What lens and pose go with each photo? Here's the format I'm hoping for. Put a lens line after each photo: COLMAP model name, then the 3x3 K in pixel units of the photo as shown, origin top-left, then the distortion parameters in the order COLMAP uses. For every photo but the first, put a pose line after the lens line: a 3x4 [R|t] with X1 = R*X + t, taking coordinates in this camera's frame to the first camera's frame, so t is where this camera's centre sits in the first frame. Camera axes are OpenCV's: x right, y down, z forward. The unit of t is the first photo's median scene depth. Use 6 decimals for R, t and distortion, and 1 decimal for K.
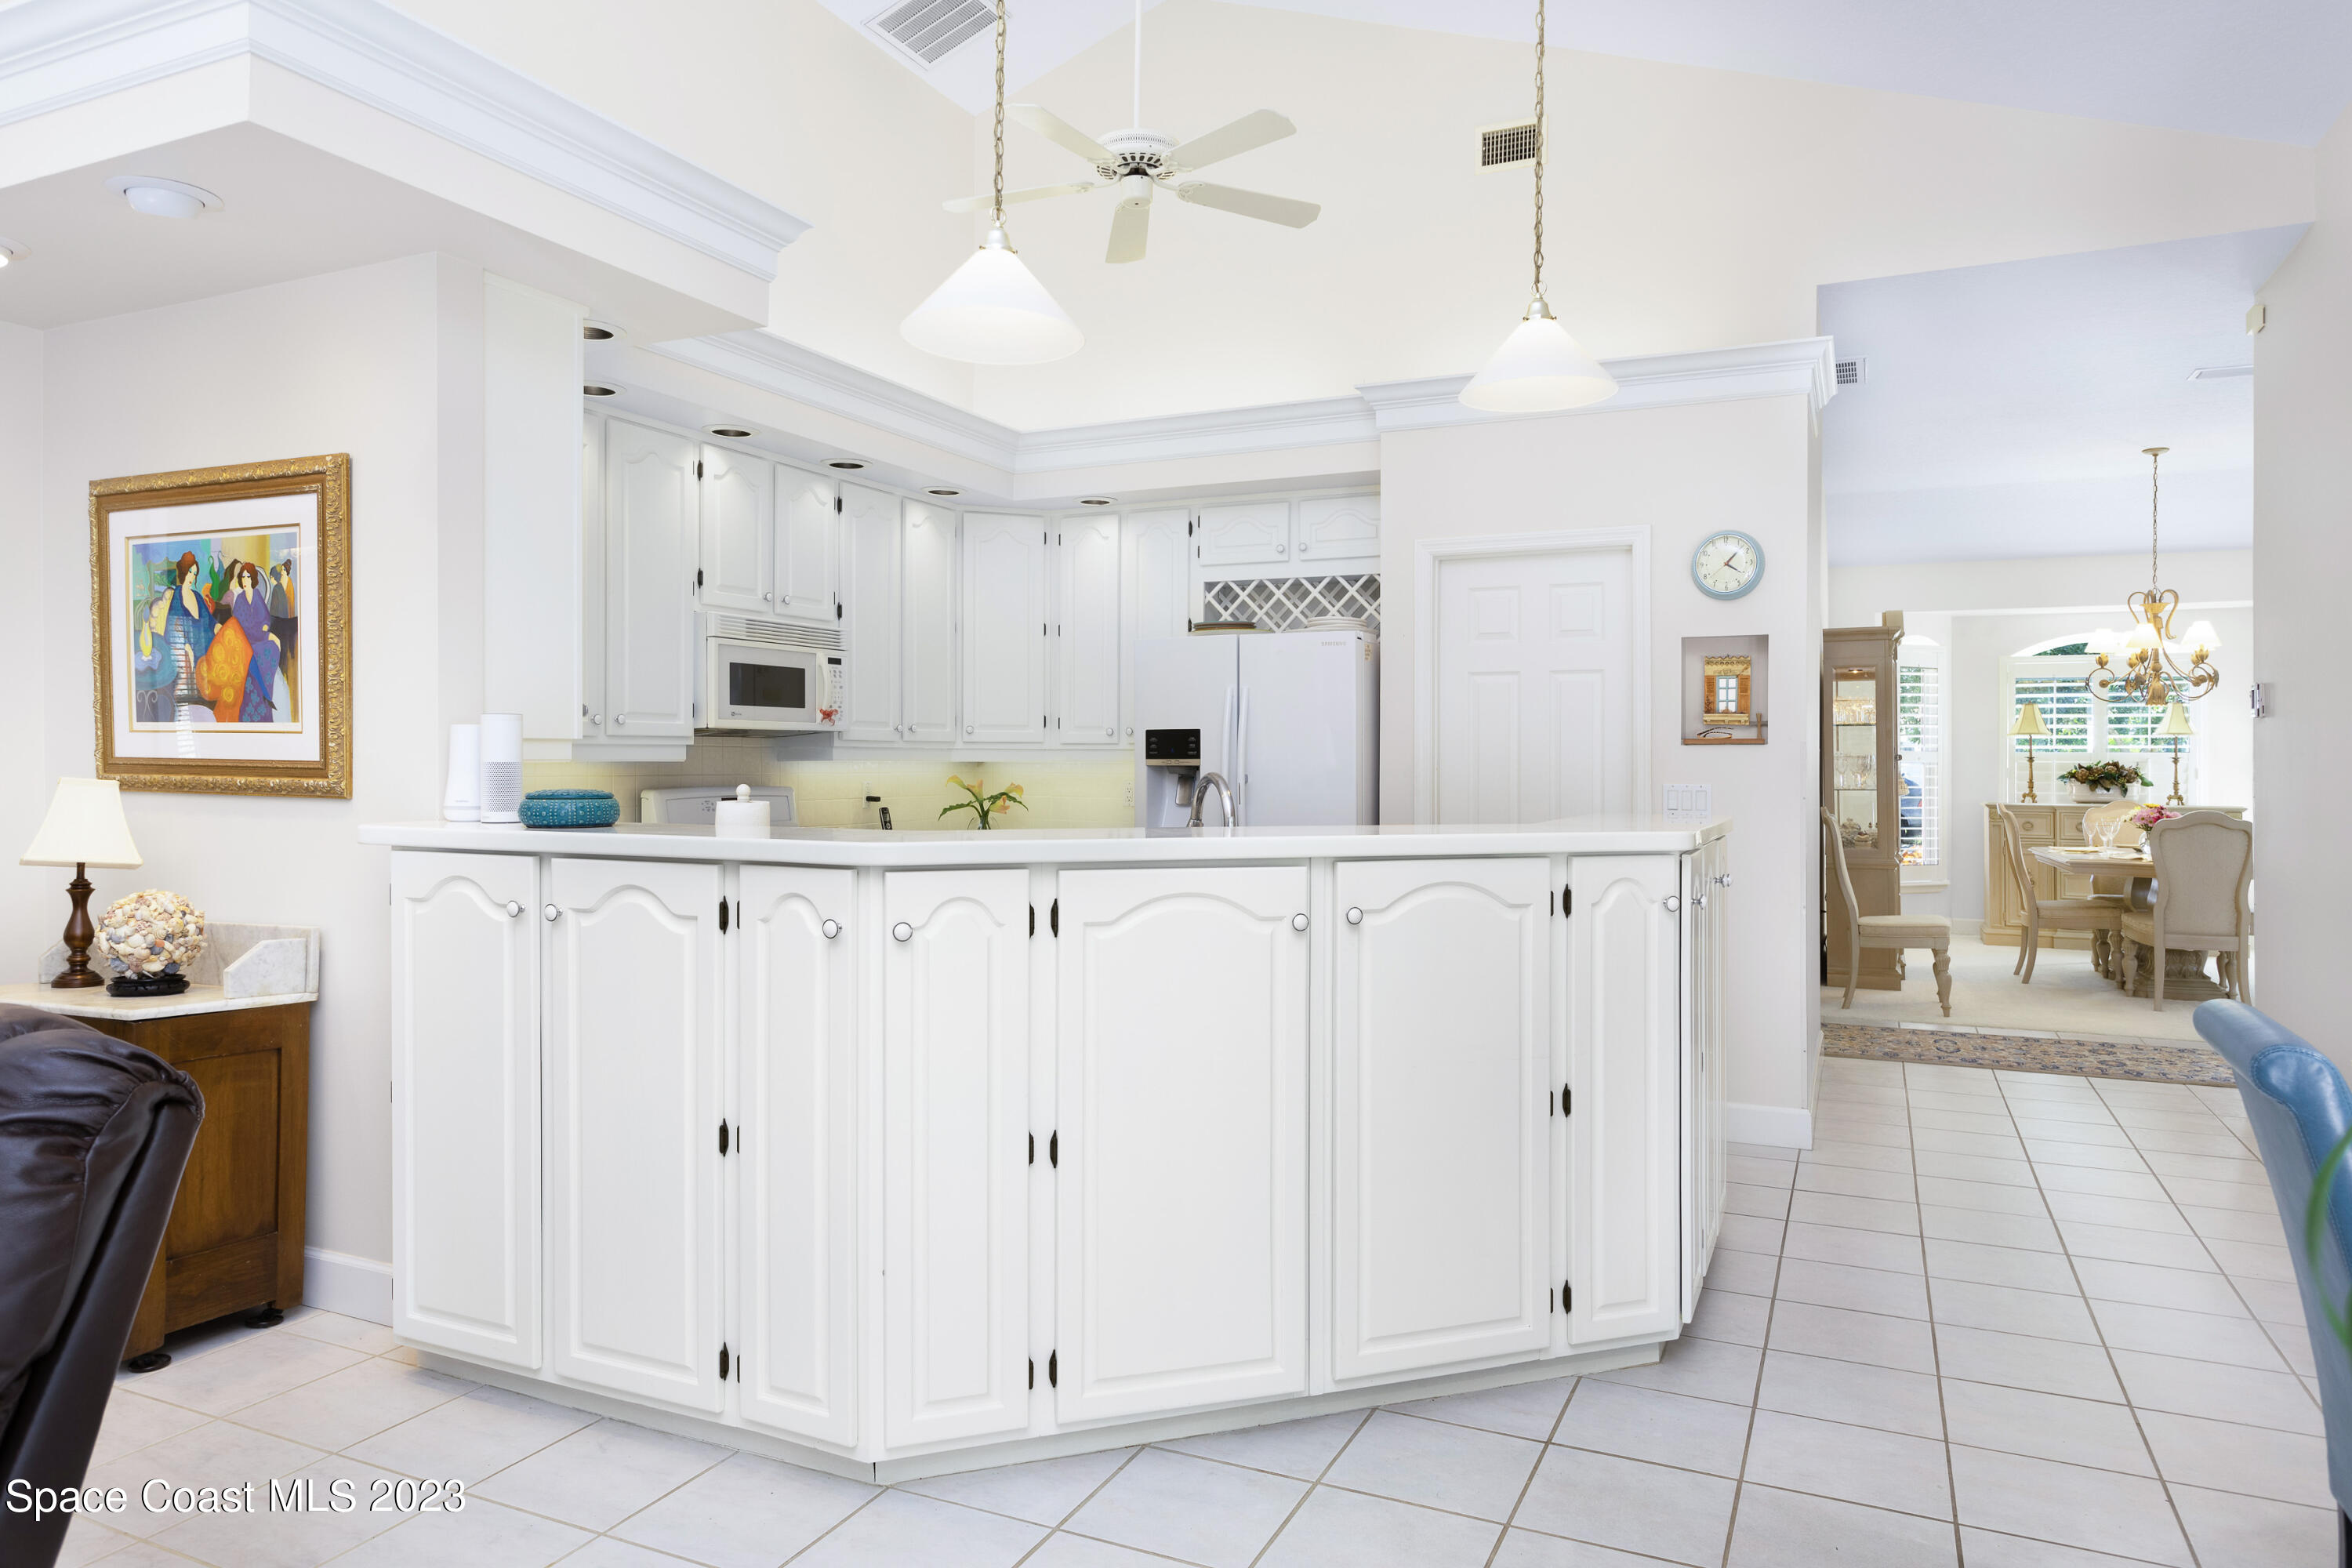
lens RADIAL K [[1502.6, 0, 1175.2], [0, 1502.6, 750.1], [0, 0, 1]] dist [-0.003180, 0.002834]
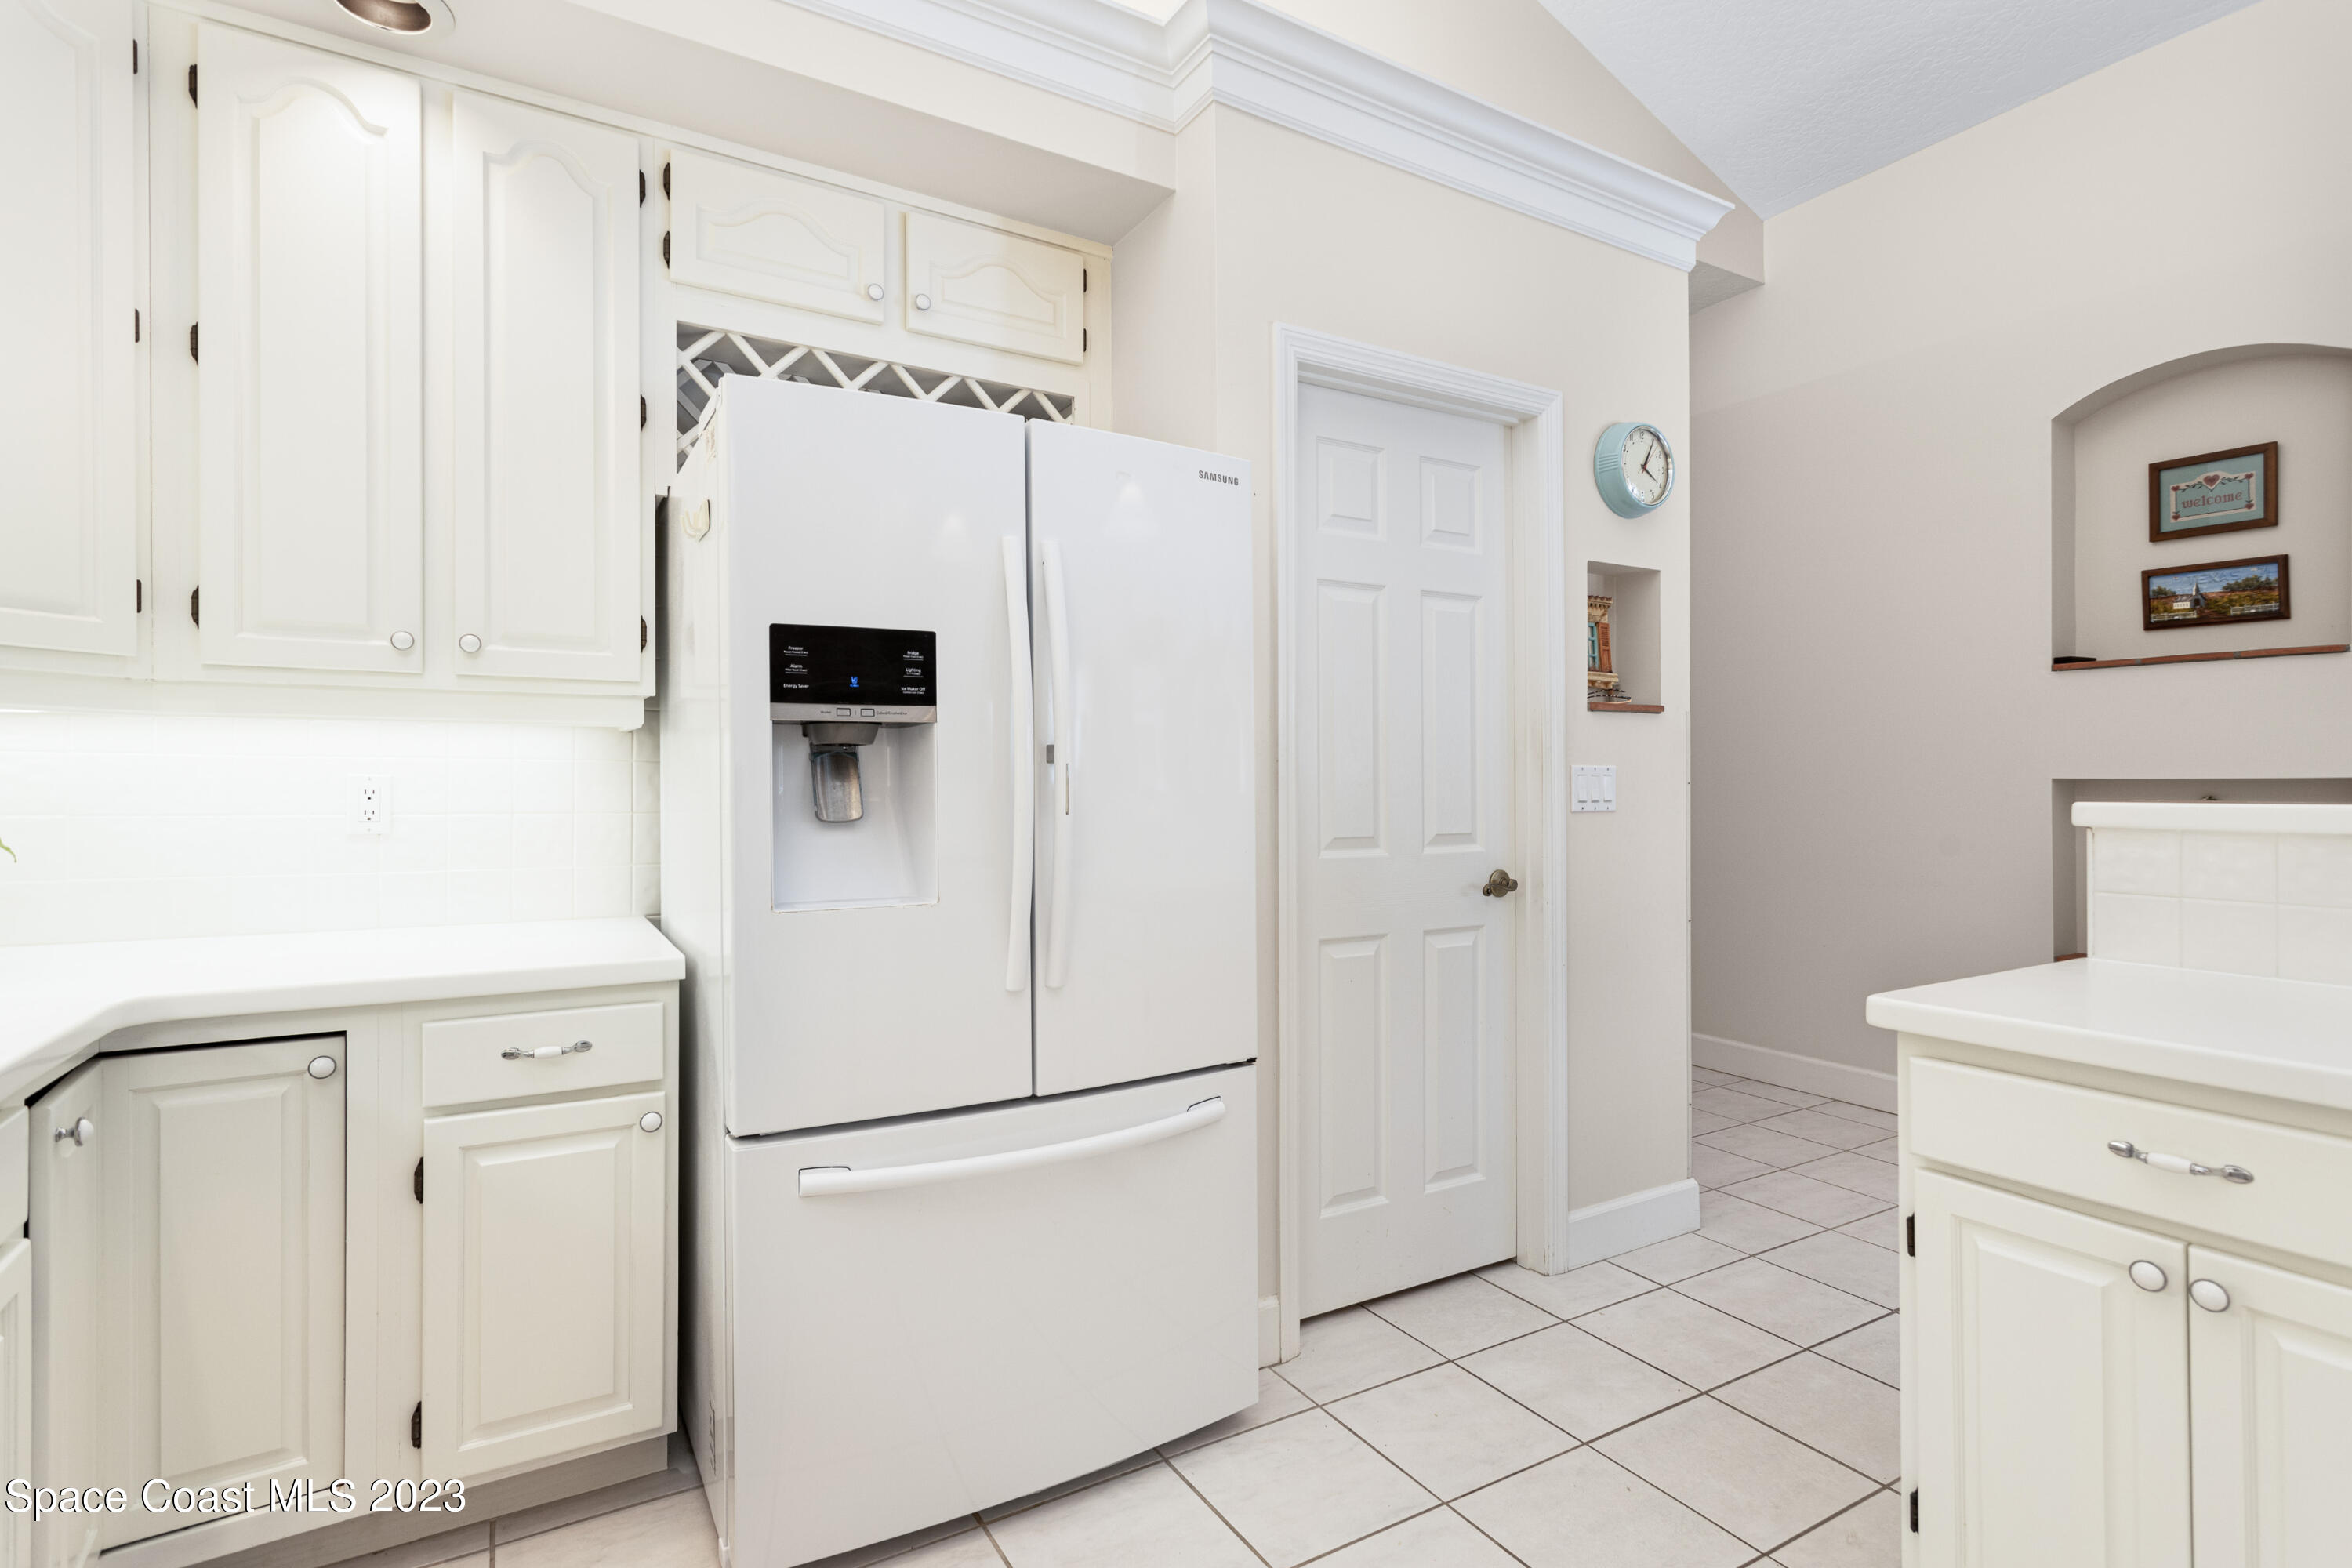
lens RADIAL K [[1158.6, 0, 1186.3], [0, 1158.6, 776.3], [0, 0, 1]] dist [0.005800, 0.001378]
pose [[0.565911, -0.002159, 0.824464, -0.226098], [-0.005777, 0.999962, 0.006584, 0.024870], [-0.824446, -0.008489, 0.565877, 0.860580]]
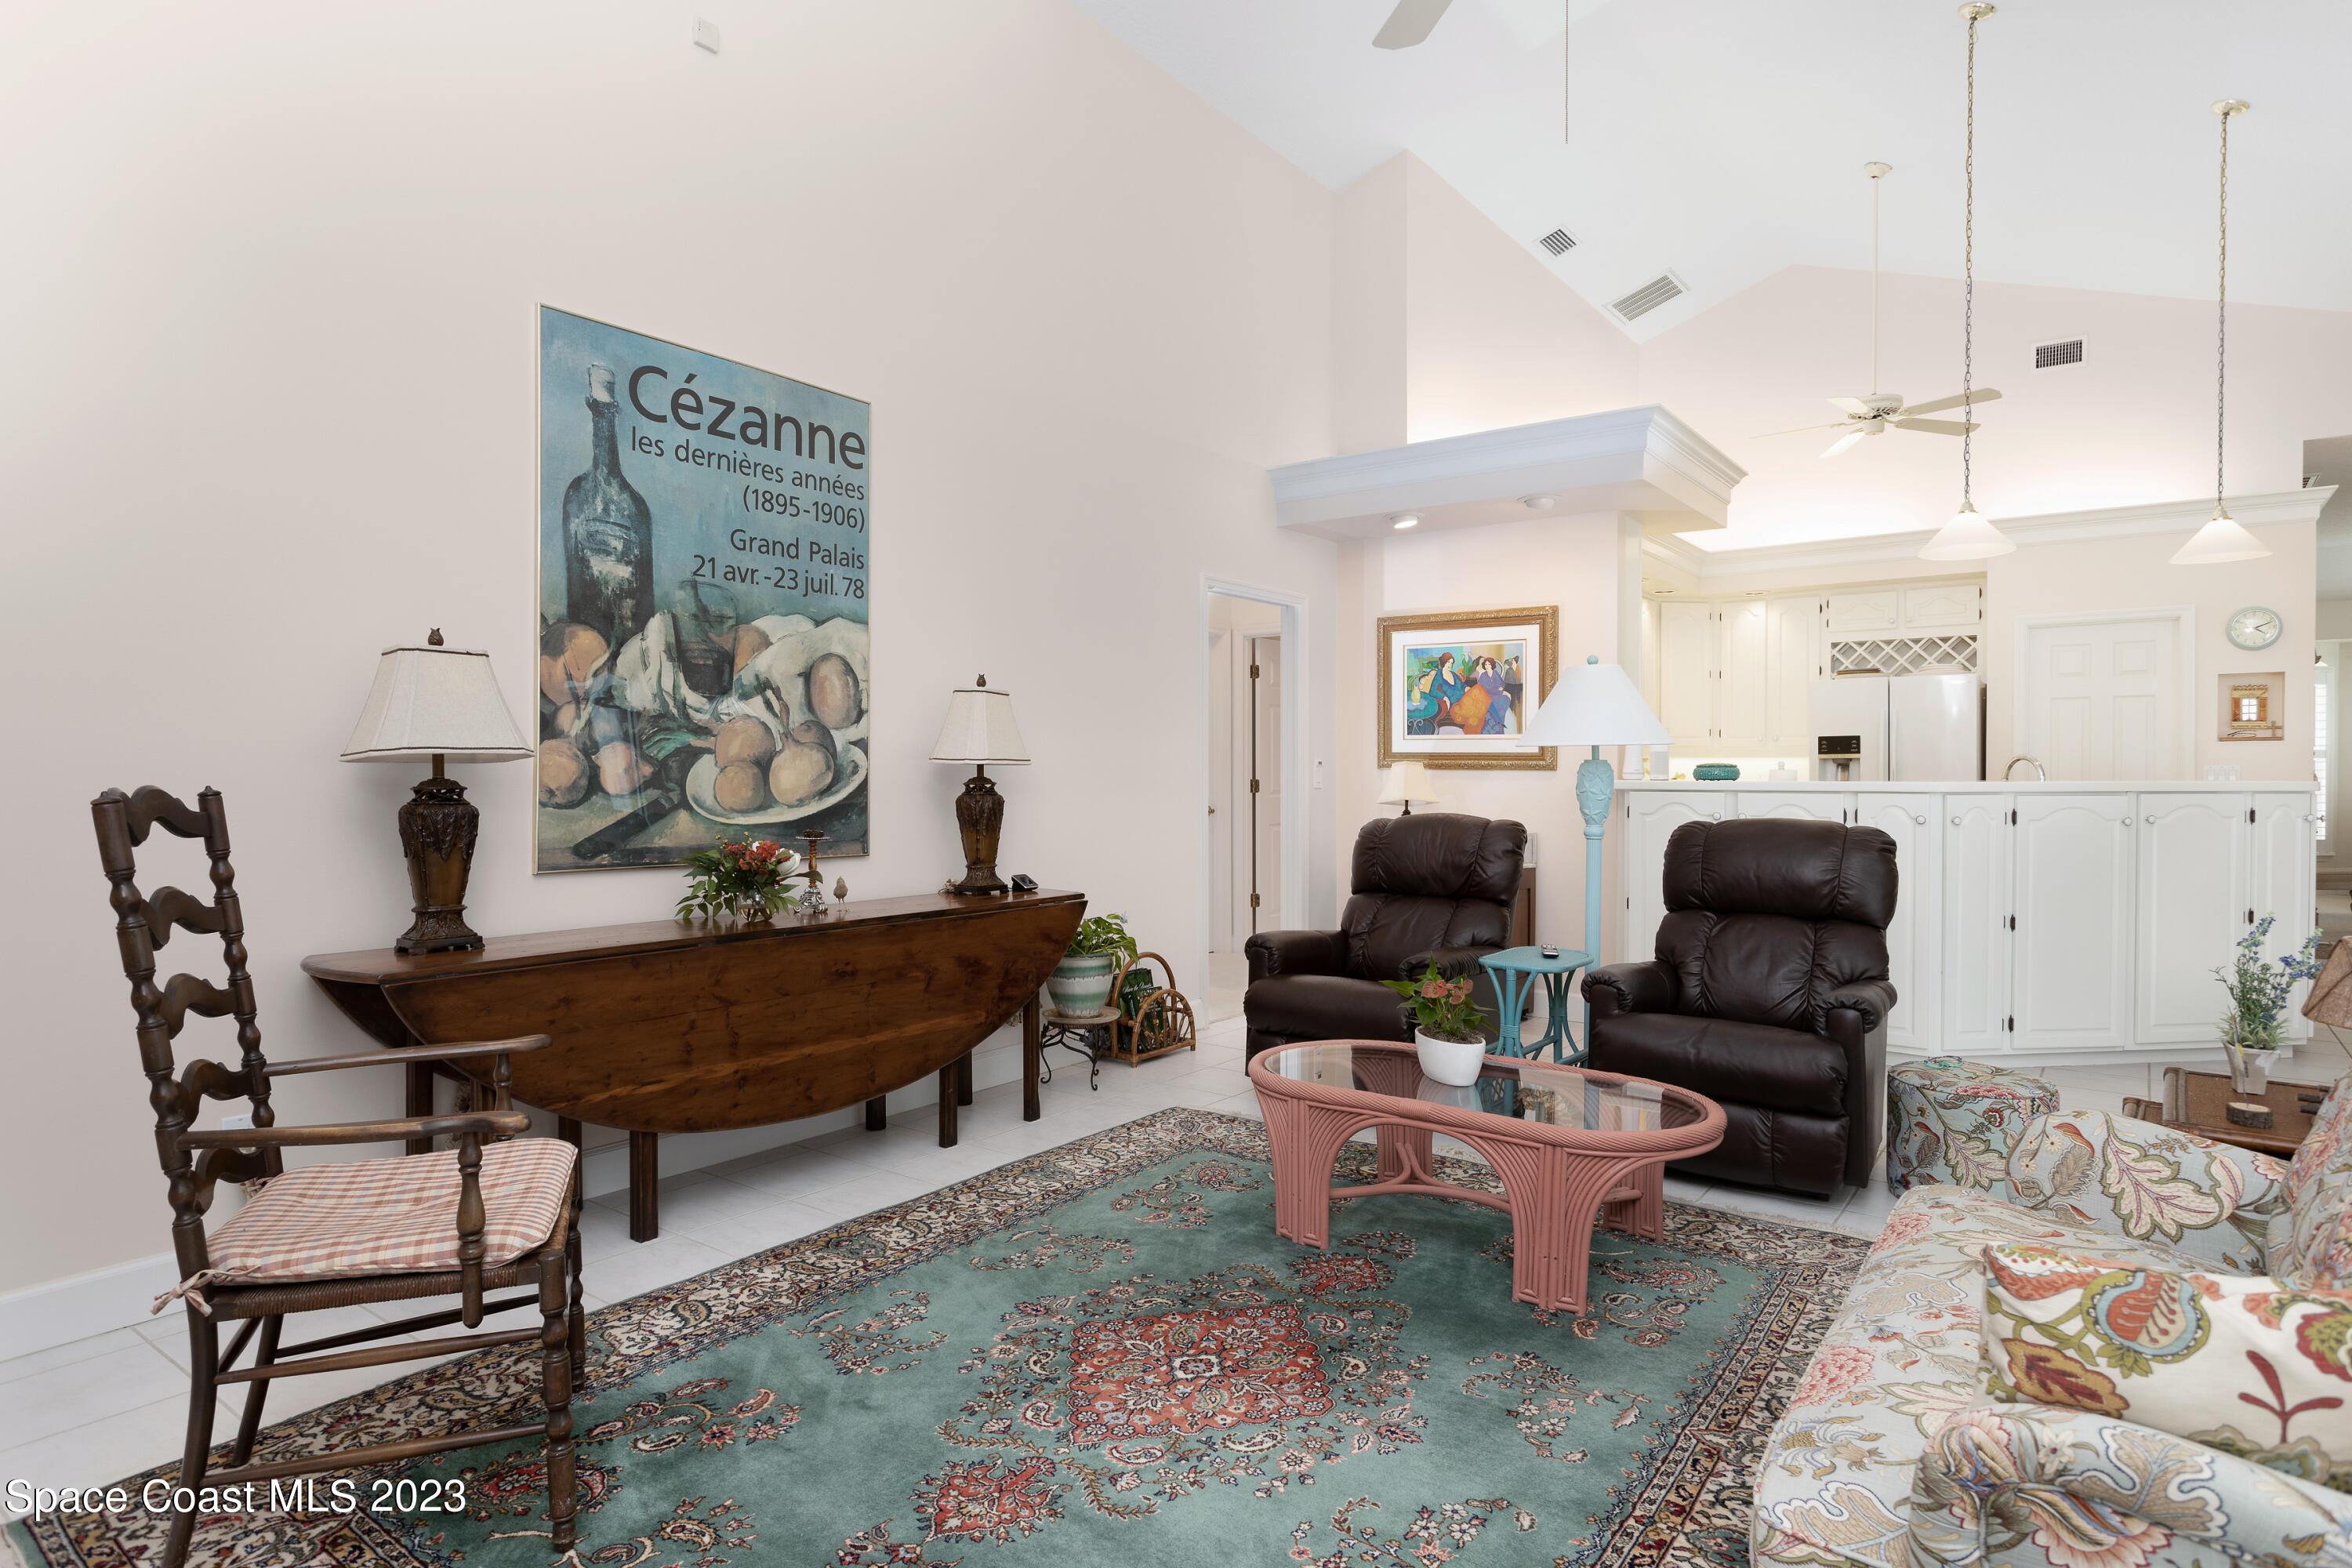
lens RADIAL K [[1280.4, 0, 1158.8], [0, 1280.4, 787.9], [0, 0, 1]] dist [-0.021019, 0.008992]
pose [[0.974837, -0.002050, -0.222908, -0.467836], [0.006546, 0.999790, 0.019432, 0.012790], [0.222822, -0.020402, 0.974646, -0.580538]]
